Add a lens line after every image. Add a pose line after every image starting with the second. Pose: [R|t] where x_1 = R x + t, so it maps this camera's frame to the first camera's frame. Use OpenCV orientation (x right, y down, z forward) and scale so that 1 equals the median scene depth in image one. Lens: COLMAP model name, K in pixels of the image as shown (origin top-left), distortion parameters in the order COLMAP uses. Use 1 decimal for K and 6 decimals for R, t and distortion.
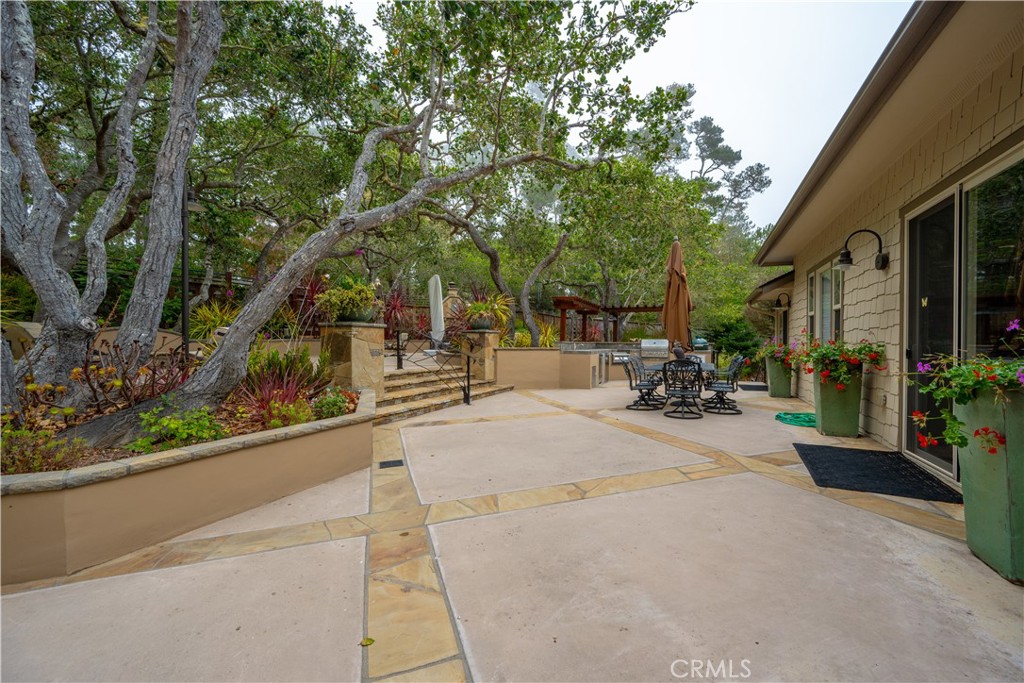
lens RADIAL K [[397.6, 0, 513.9], [0, 397.6, 341.8], [0, 0, 1]] dist [-0.001280, -0.000220]
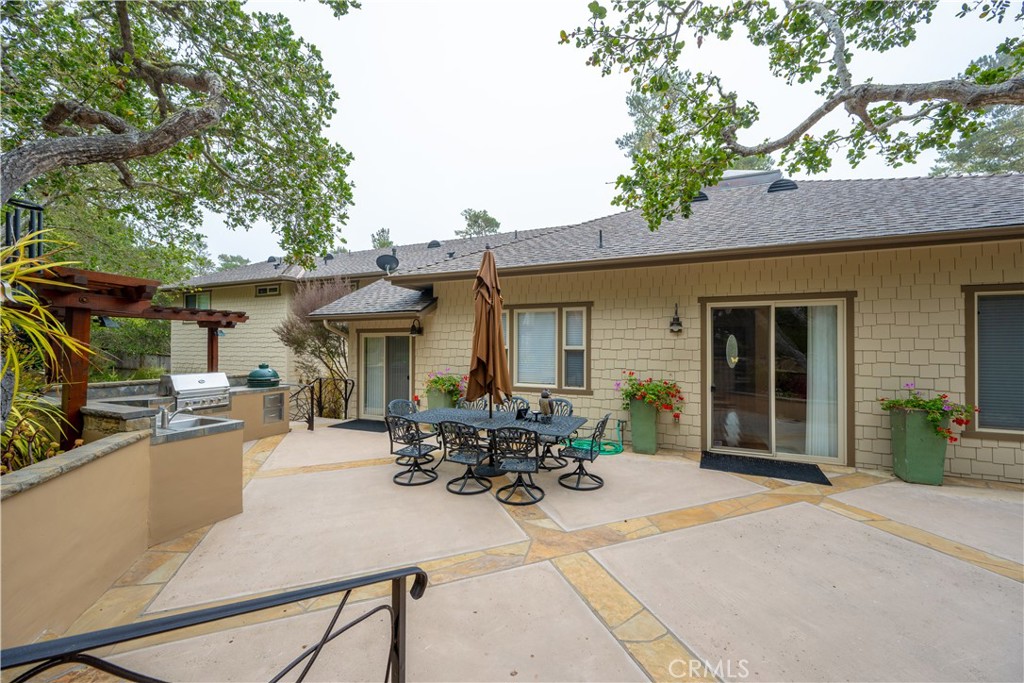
lens RADIAL K [[397.6, 0, 513.9], [0, 397.6, 341.8], [0, 0, 1]] dist [-0.001280, -0.000220]
pose [[-0.028450, 0.000084, 0.999595, -0.657380], [-0.003482, 0.999994, -0.000183, -0.171728], [-0.999589, -0.003486, -0.028450, 1.982232]]
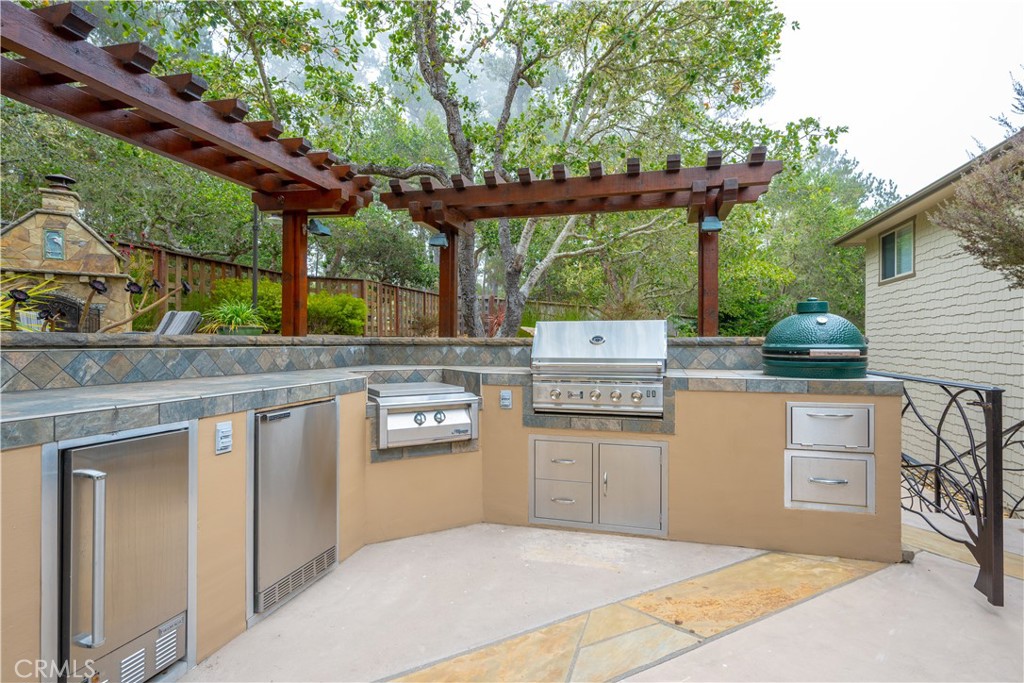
lens RADIAL K [[509.6, 0, 512.0], [0, 509.6, 341.5], [0, 0, 1]] dist [0.000683, 0.000369]
pose [[0.987200, -0.006640, 0.159349, 0.908330], [0.006439, 0.999978, 0.001780, 0.012440], [-0.159358, -0.000731, 0.987221, 2.534171]]
